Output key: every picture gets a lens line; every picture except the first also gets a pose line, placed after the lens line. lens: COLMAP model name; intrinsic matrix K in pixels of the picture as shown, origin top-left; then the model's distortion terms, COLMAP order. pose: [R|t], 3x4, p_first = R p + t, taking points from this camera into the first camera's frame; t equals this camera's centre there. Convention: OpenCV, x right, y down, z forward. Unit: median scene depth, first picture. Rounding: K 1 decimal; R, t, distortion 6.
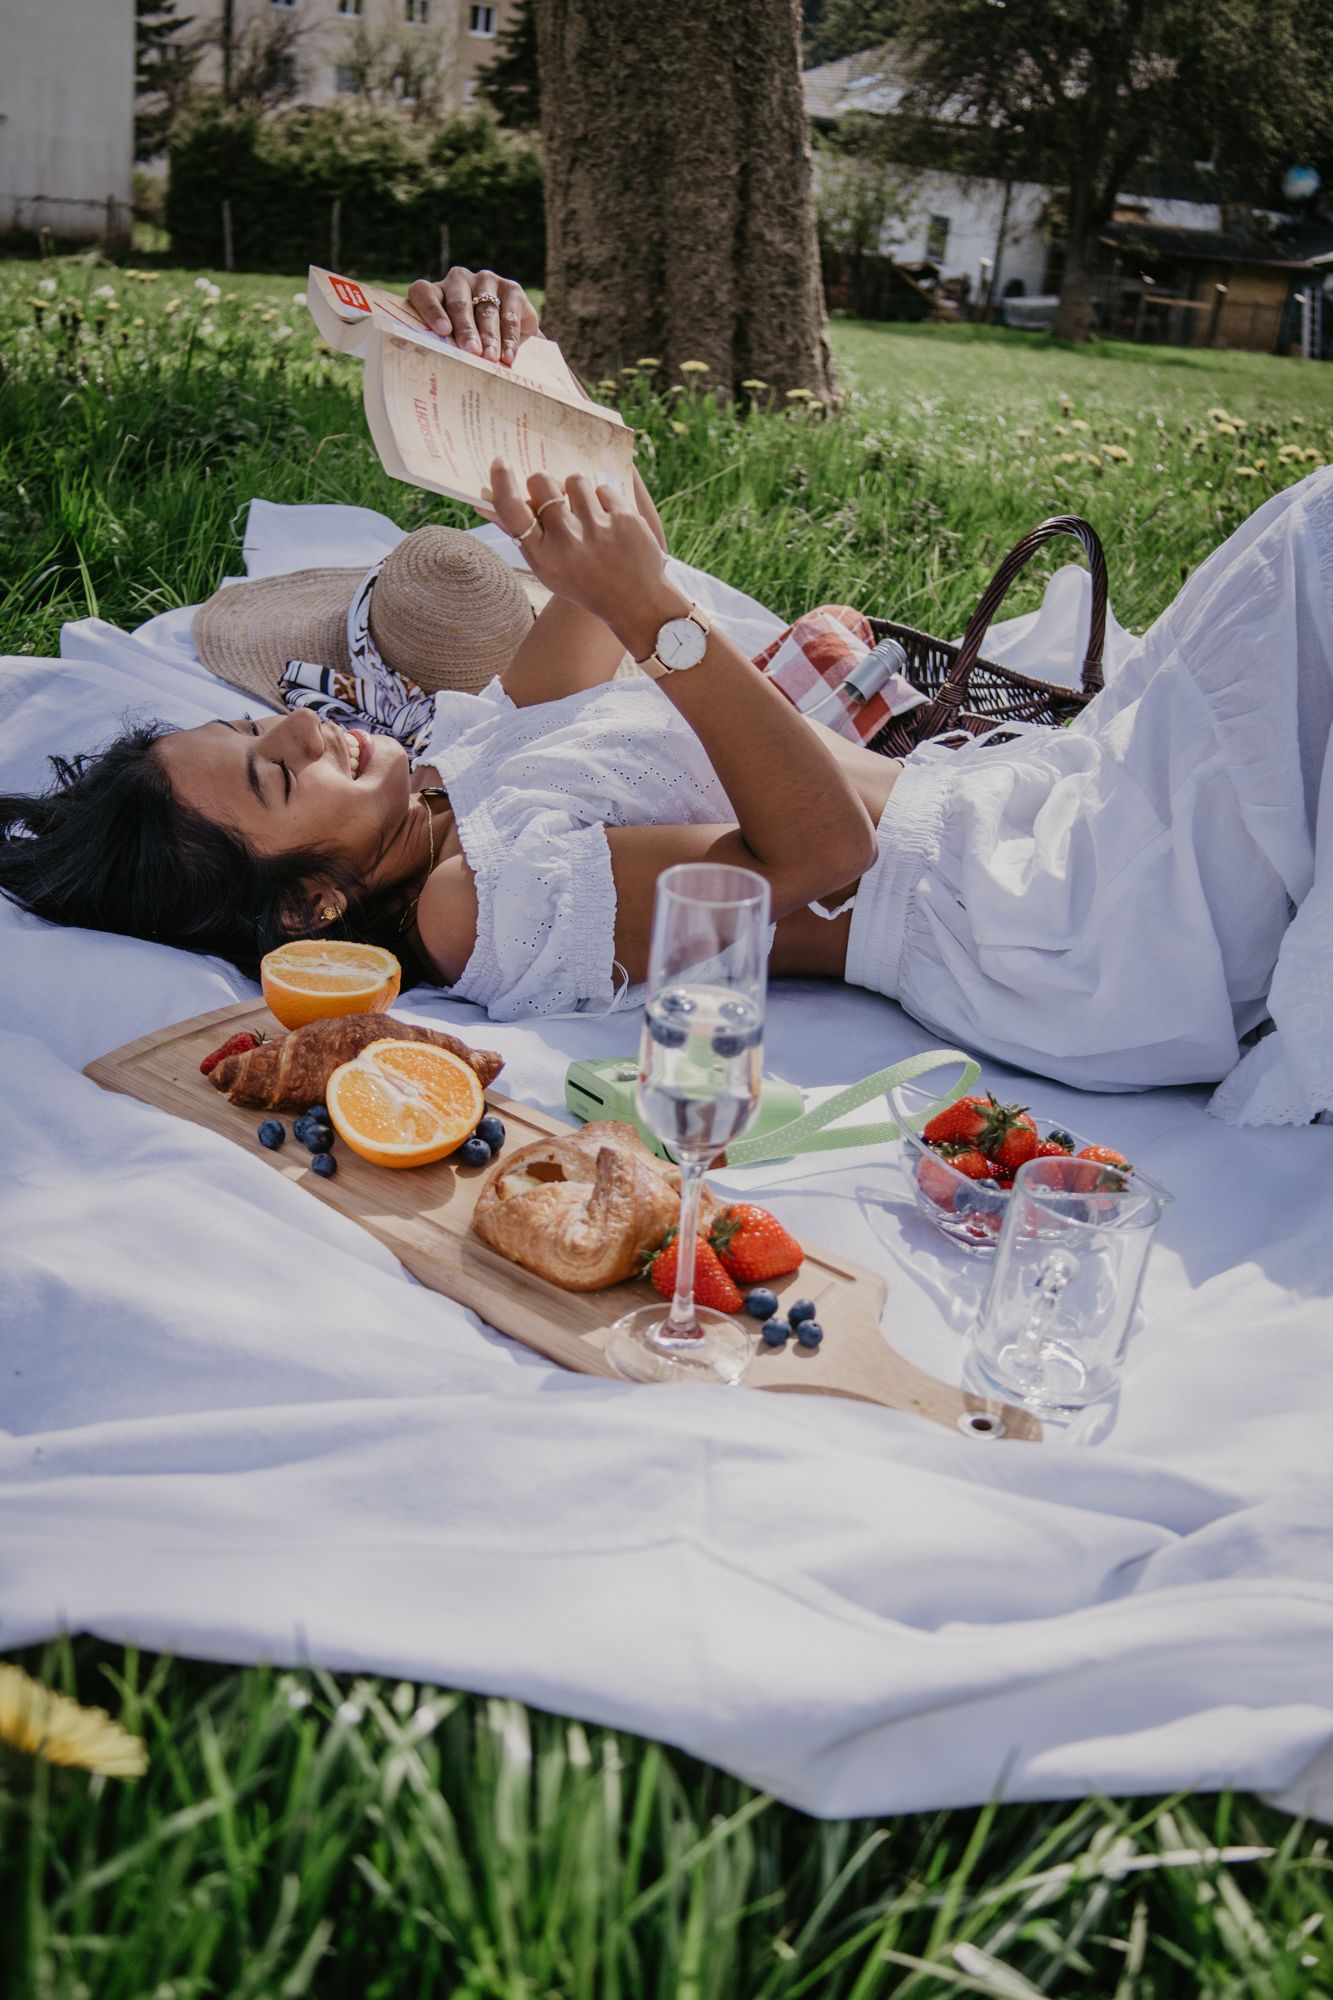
lens RADIAL K [[2020.7, 0, 666.5], [0, 2020.7, 1000.0], [0, 0, 1]] dist [0.008365, -0.005749]
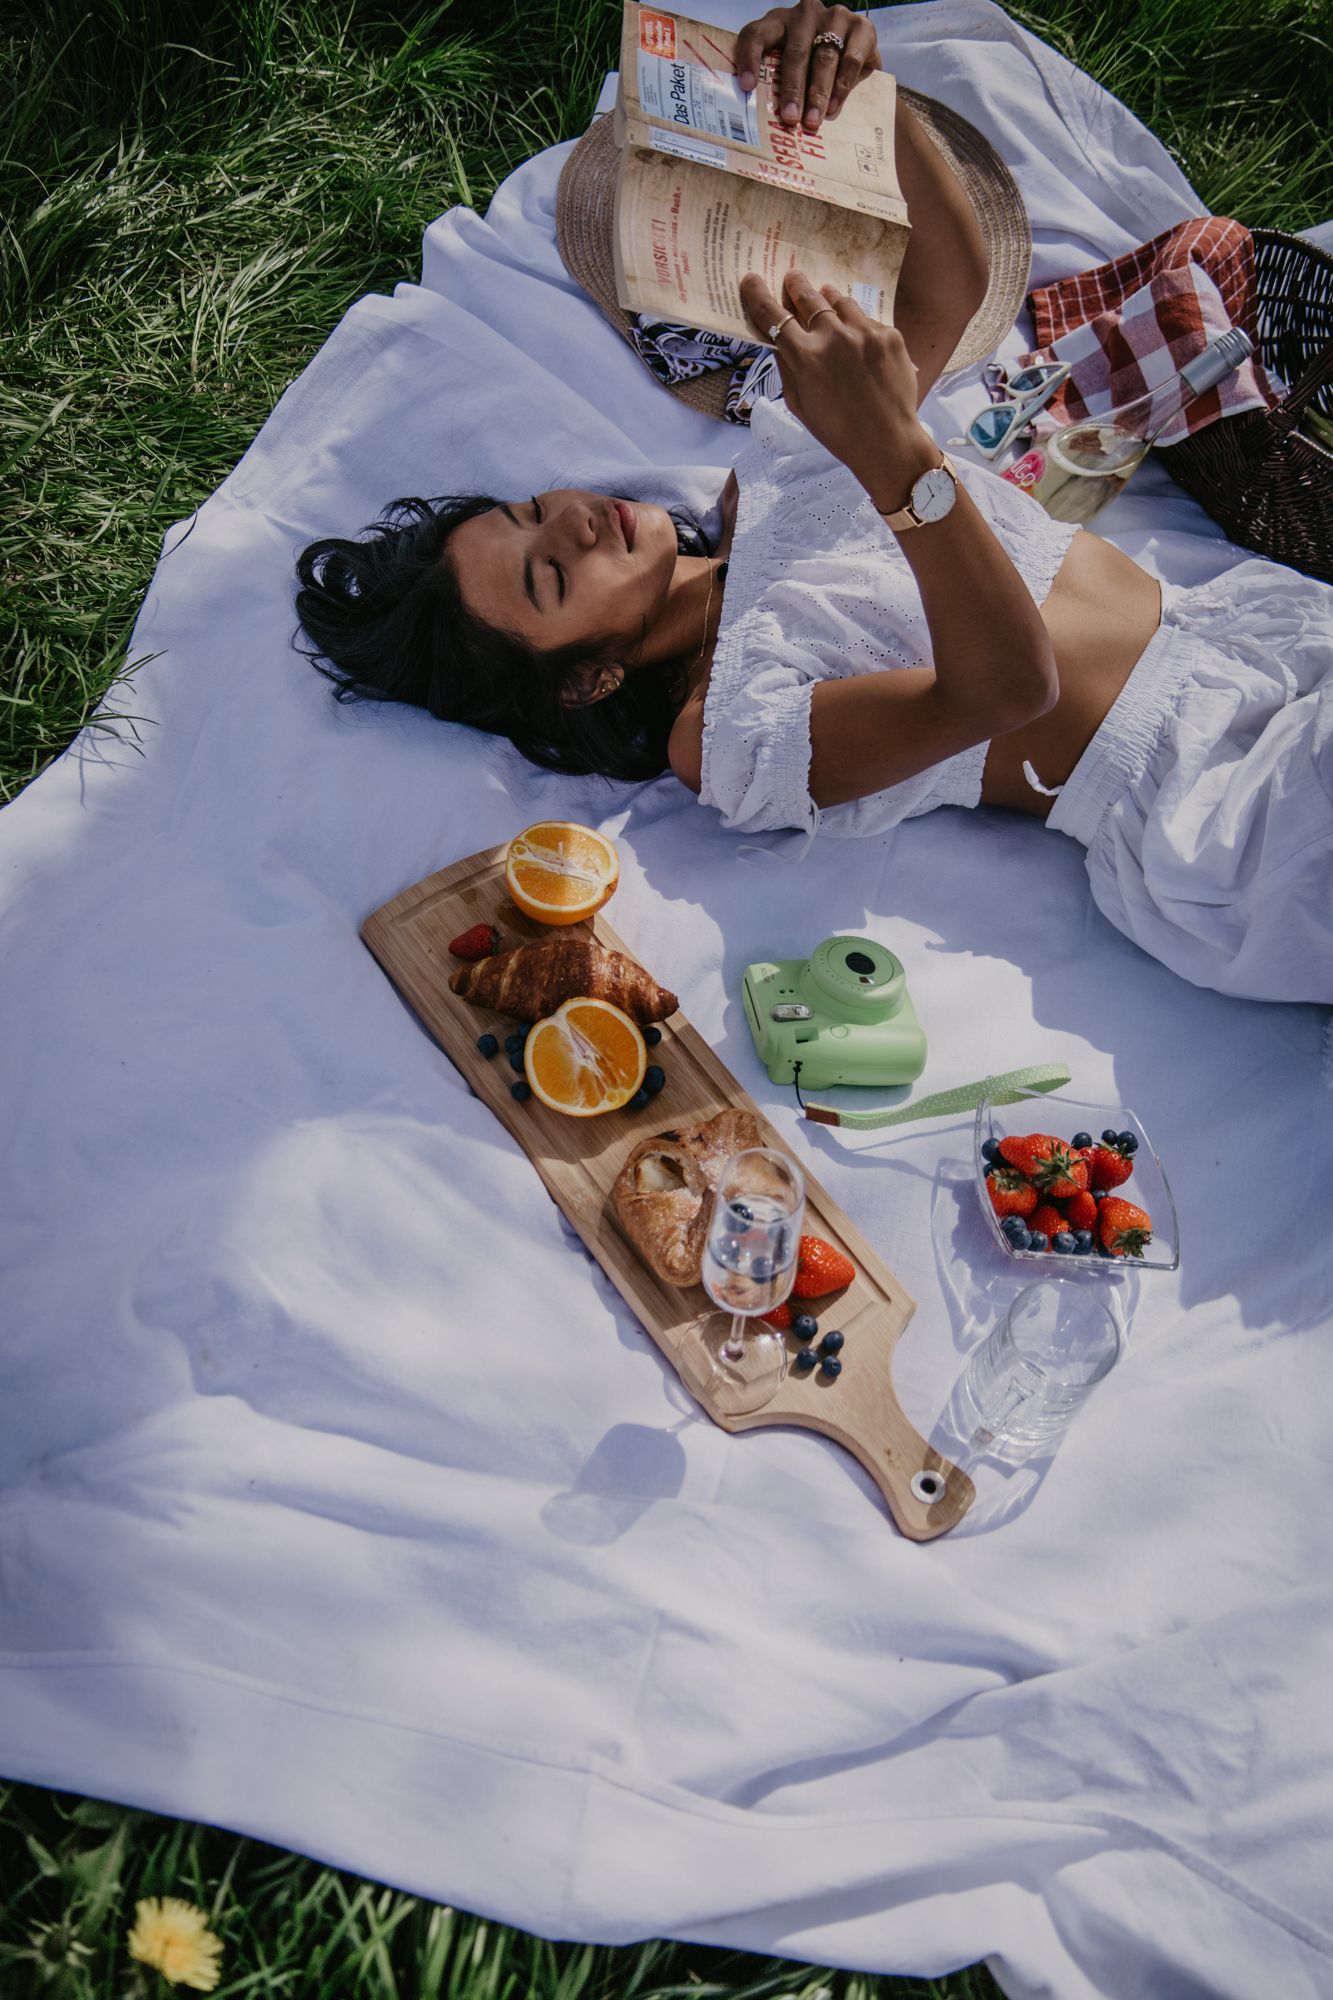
lens RADIAL K [[1869.0, 0, 666.5], [0, 1869.0, 1000.0], [0, 0, 1]] dist [0.002332, -0.005335]
pose [[0.962037, 0.214867, -0.168274, 0.111272], [-0.087326, 0.826509, 0.556109, -0.651989], [0.258569, -0.520303, 0.813896, 0.081856]]
